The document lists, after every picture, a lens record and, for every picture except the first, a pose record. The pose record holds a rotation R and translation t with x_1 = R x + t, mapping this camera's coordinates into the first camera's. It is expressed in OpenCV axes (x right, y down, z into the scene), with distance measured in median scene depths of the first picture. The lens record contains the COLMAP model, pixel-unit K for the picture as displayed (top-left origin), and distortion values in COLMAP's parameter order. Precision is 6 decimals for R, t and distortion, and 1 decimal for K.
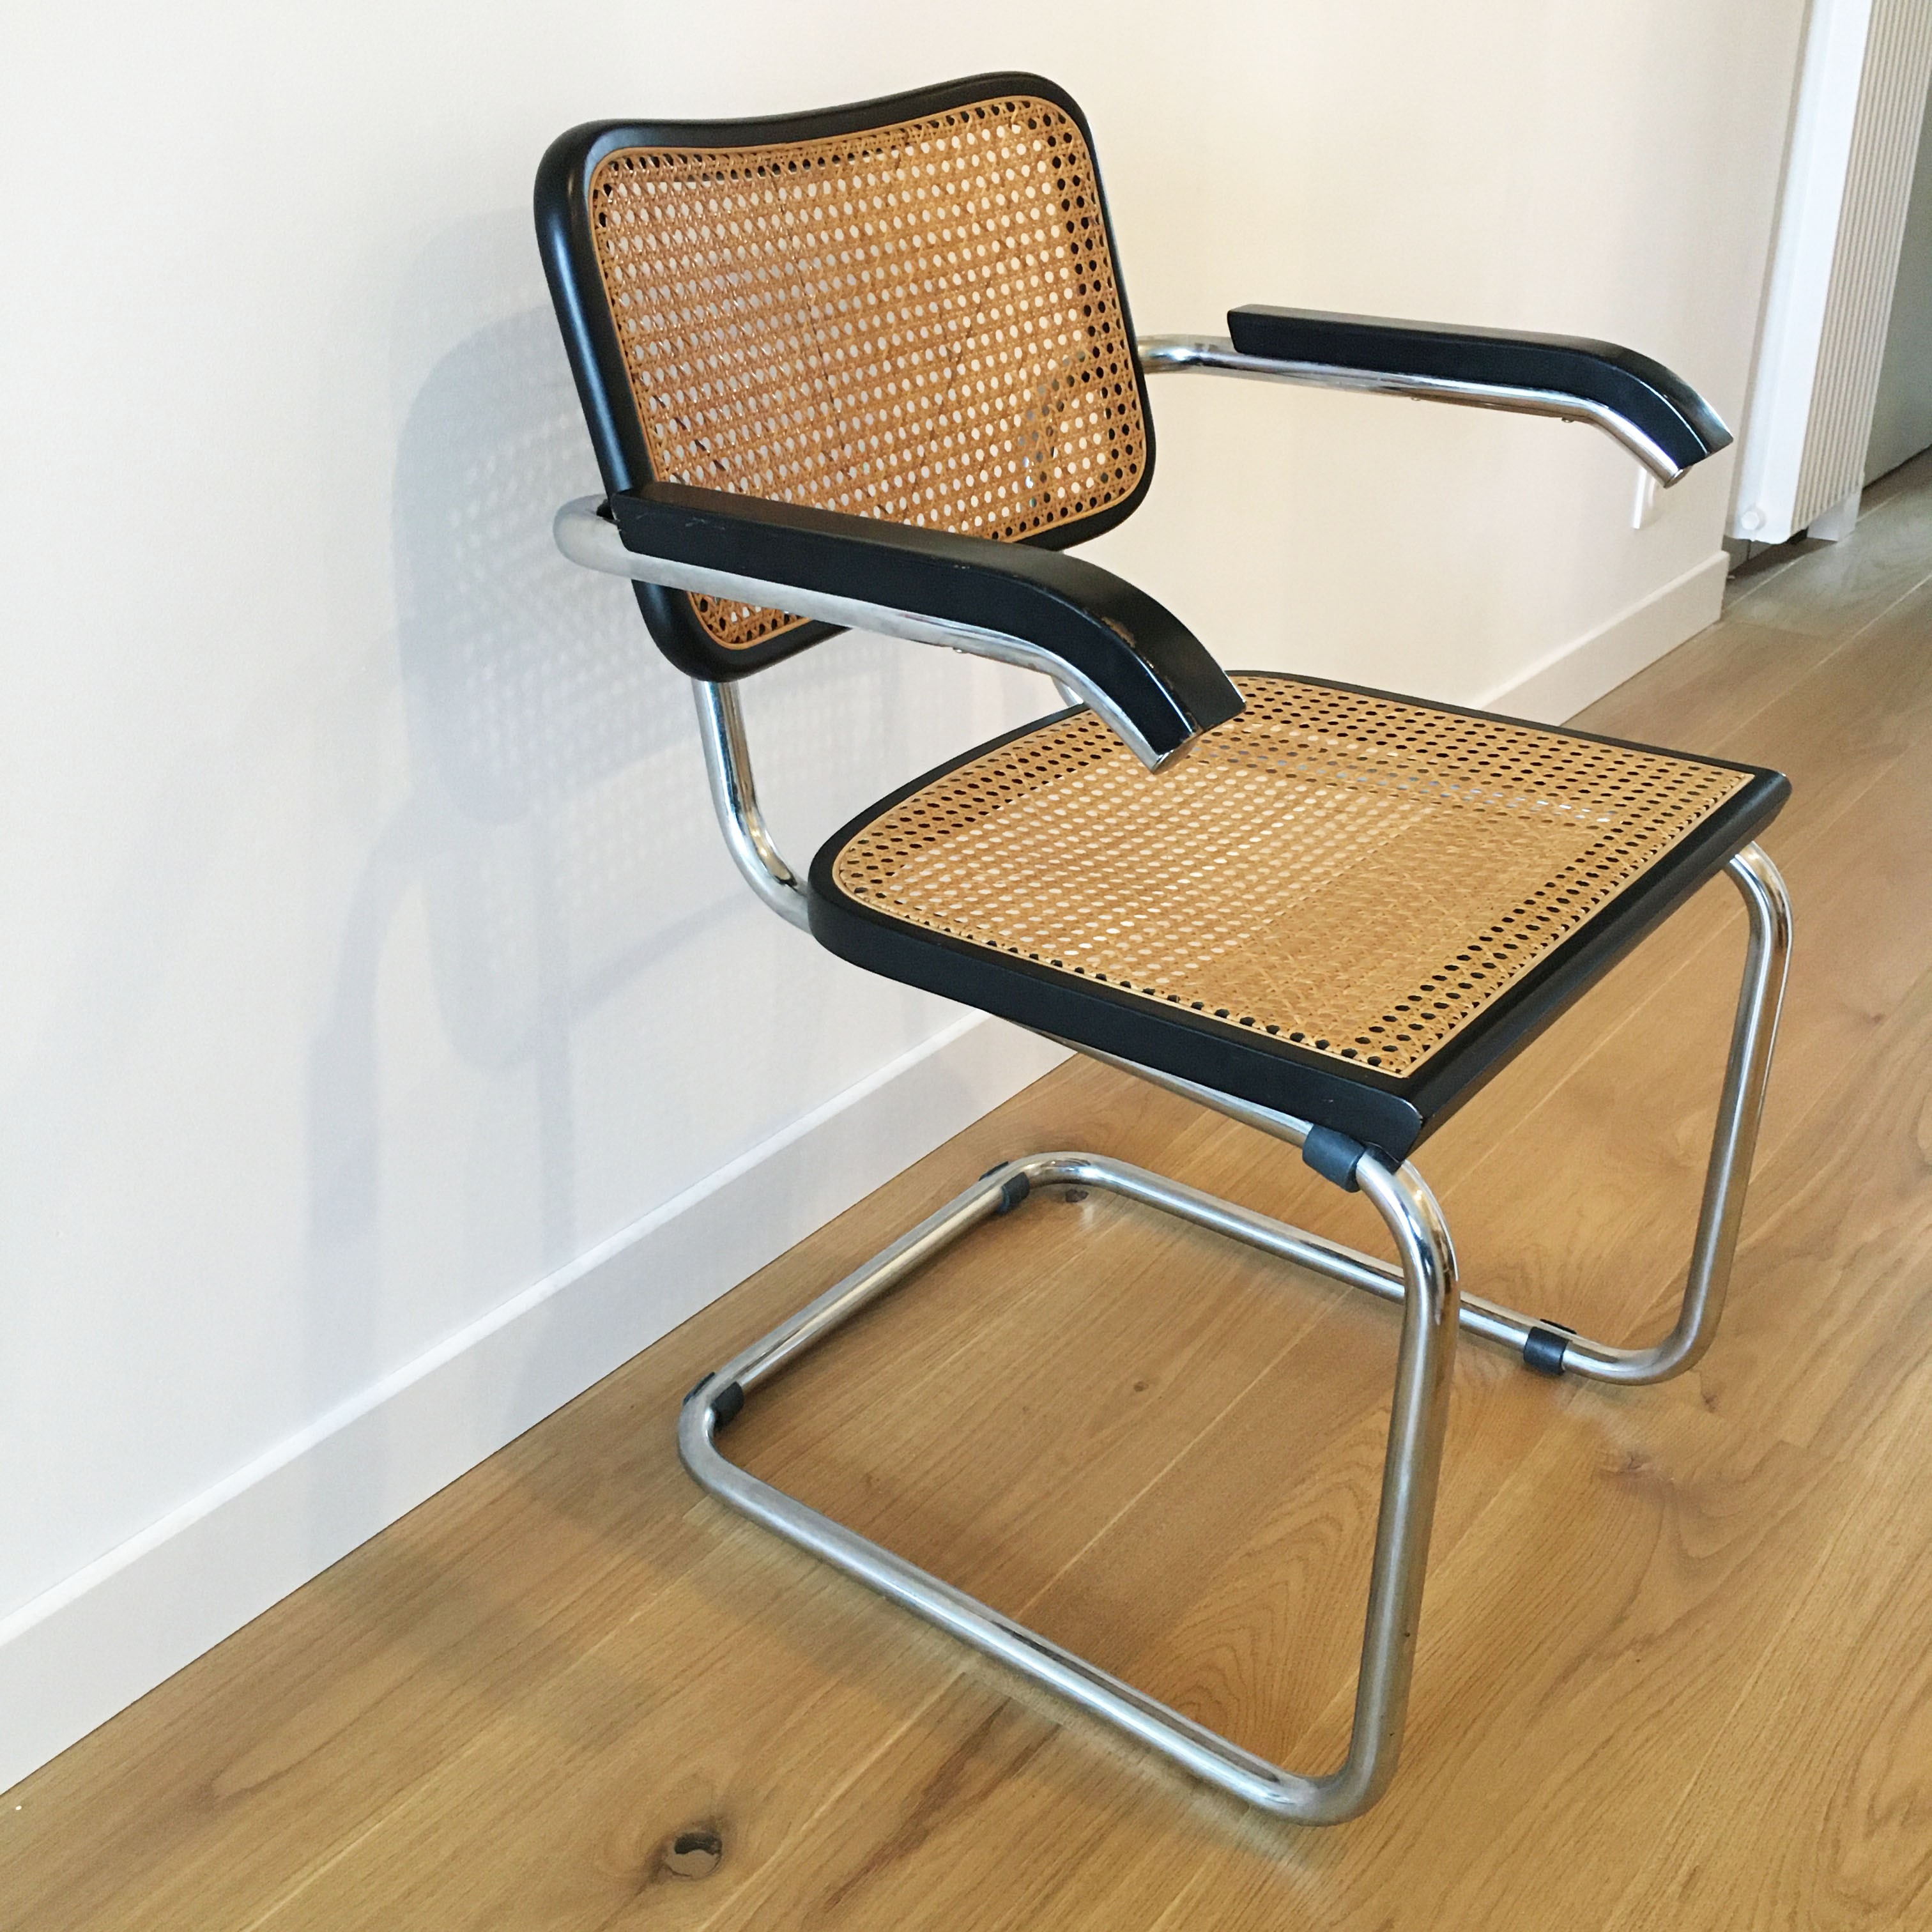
lens RADIAL K [[2028.3, 0, 967.5], [0, 2028.3, 1186.4], [0, 0, 1]] dist [-0.017397, -0.086809]
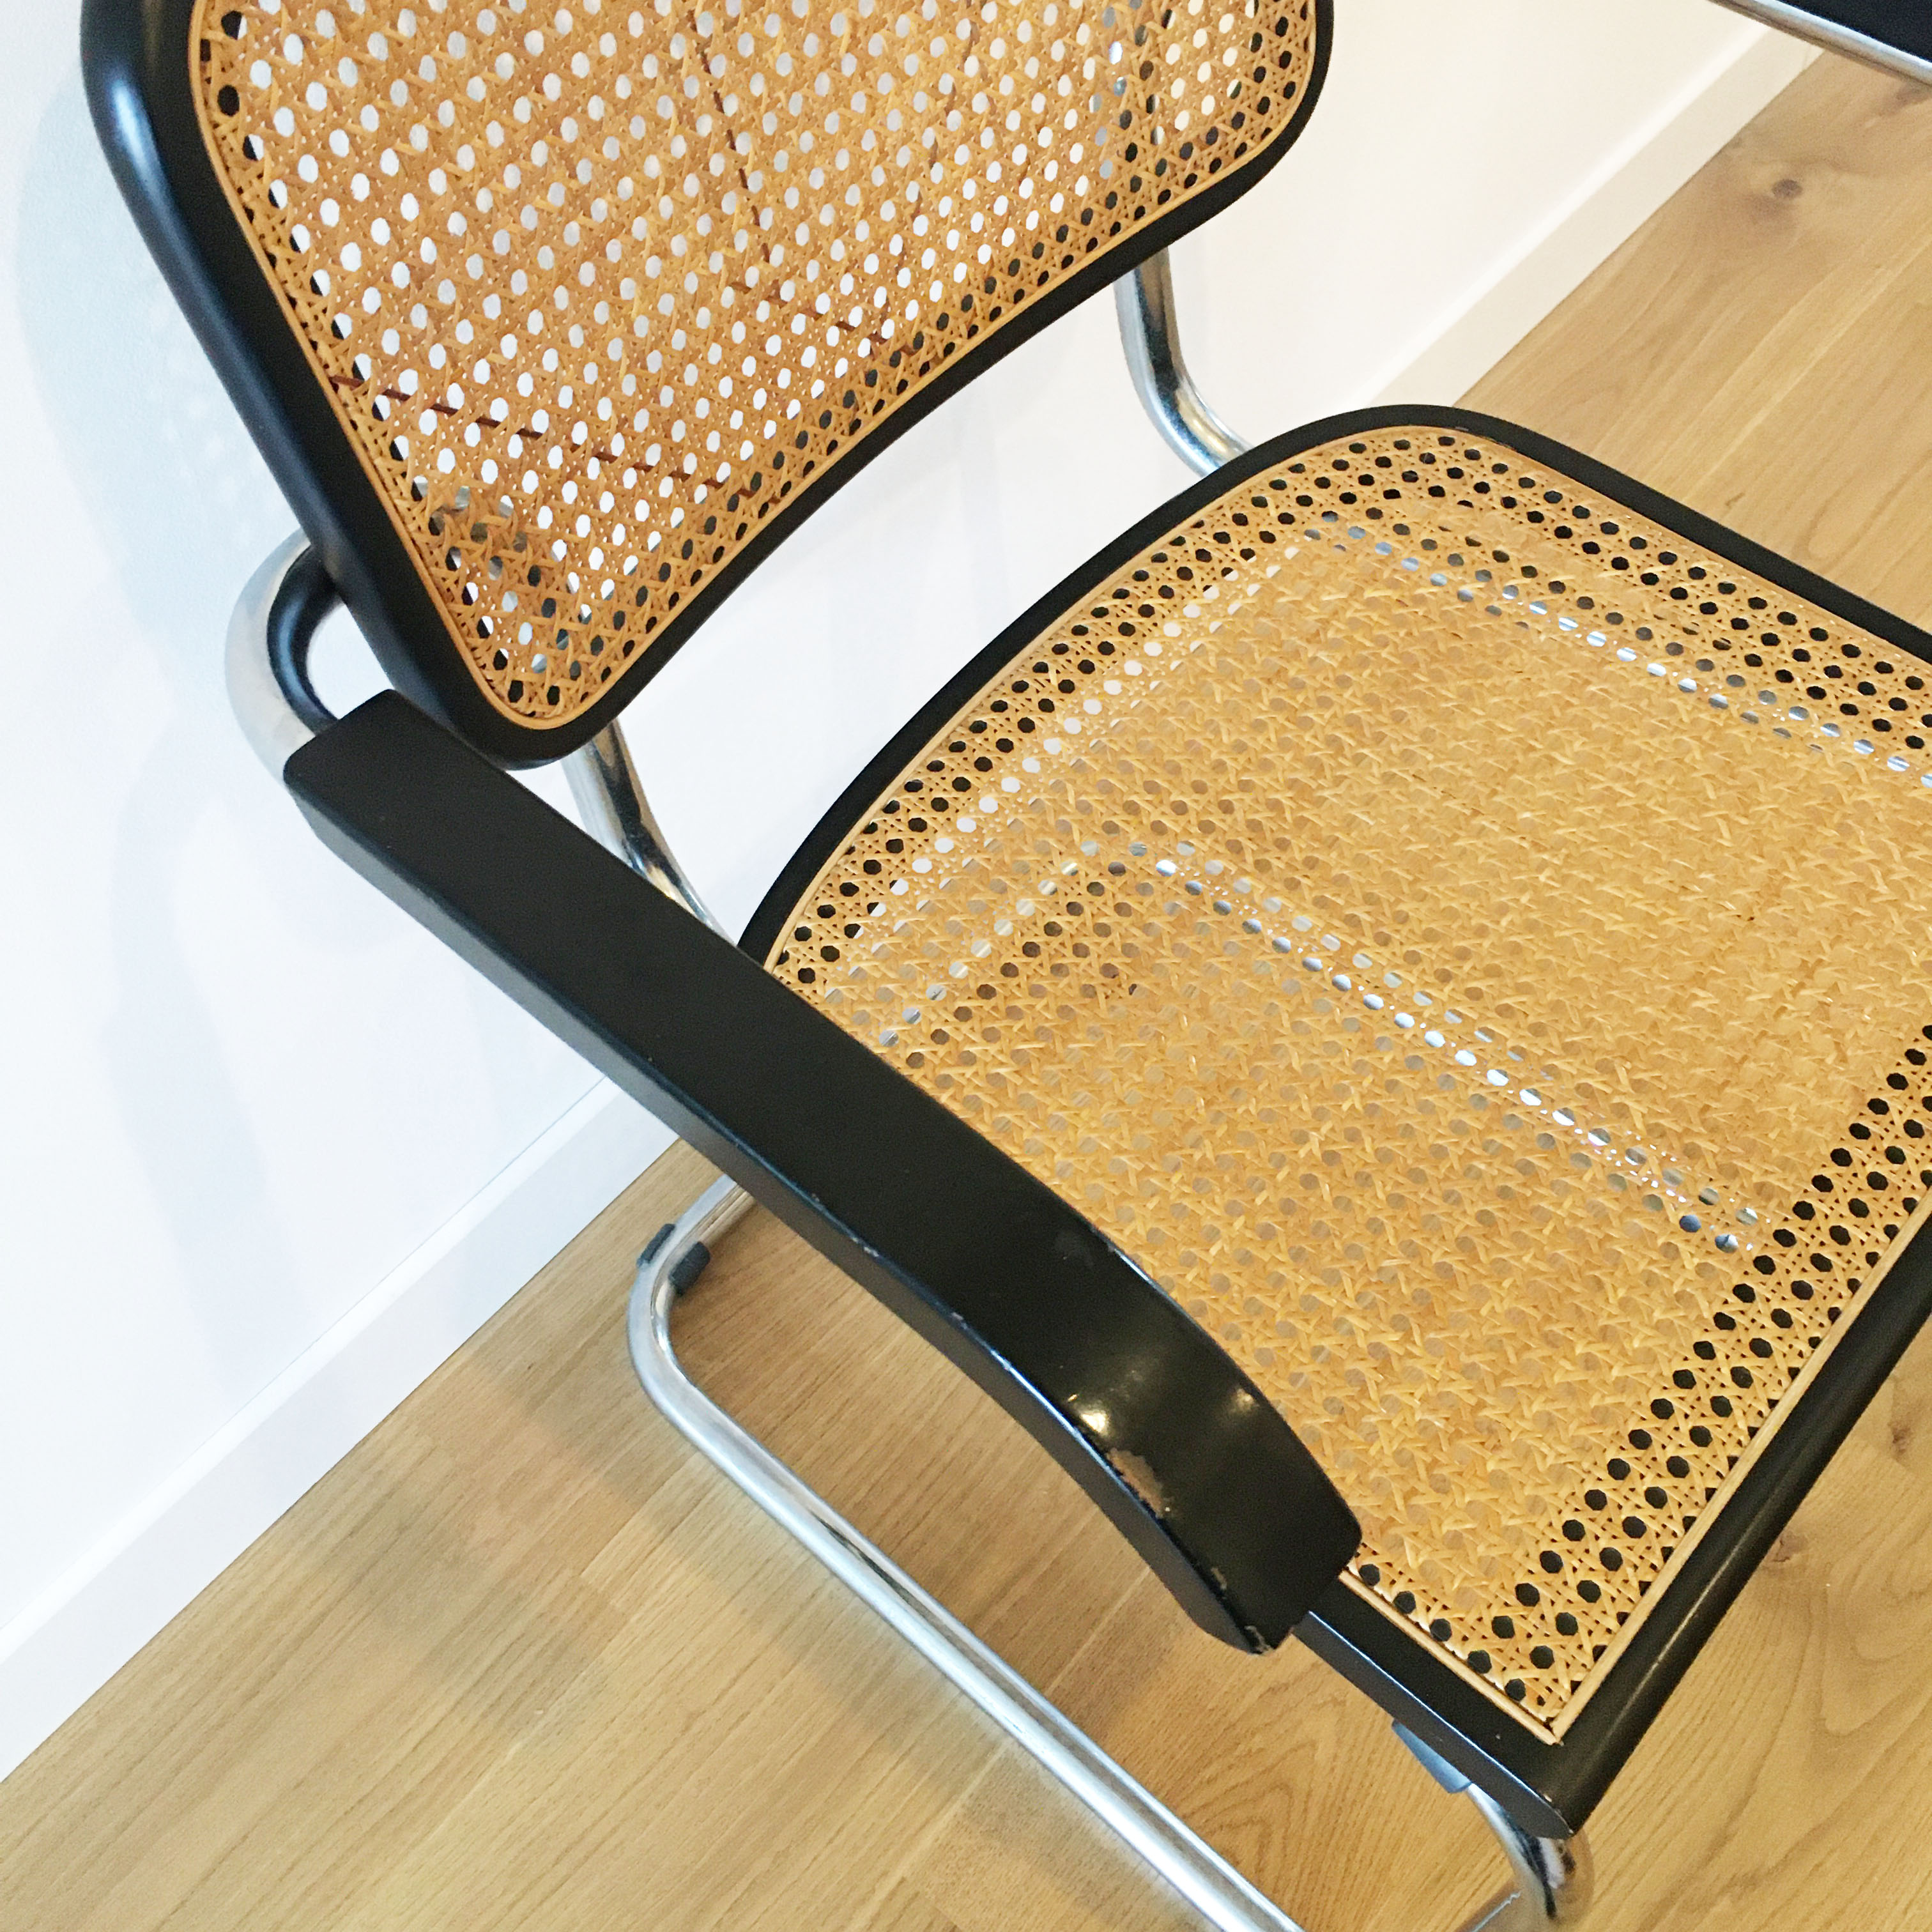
lens RADIAL K [[2013.6, 0, 927.5], [0, 2013.6, 969.4], [0, 0, 1]] dist [-0.007941, -0.039412]
pose [[0.996703, 0.062897, -0.051262, 0.025987], [-0.035280, 0.904852, 0.424261, -0.429100], [0.073070, -0.421054, 0.904088, 0.402949]]
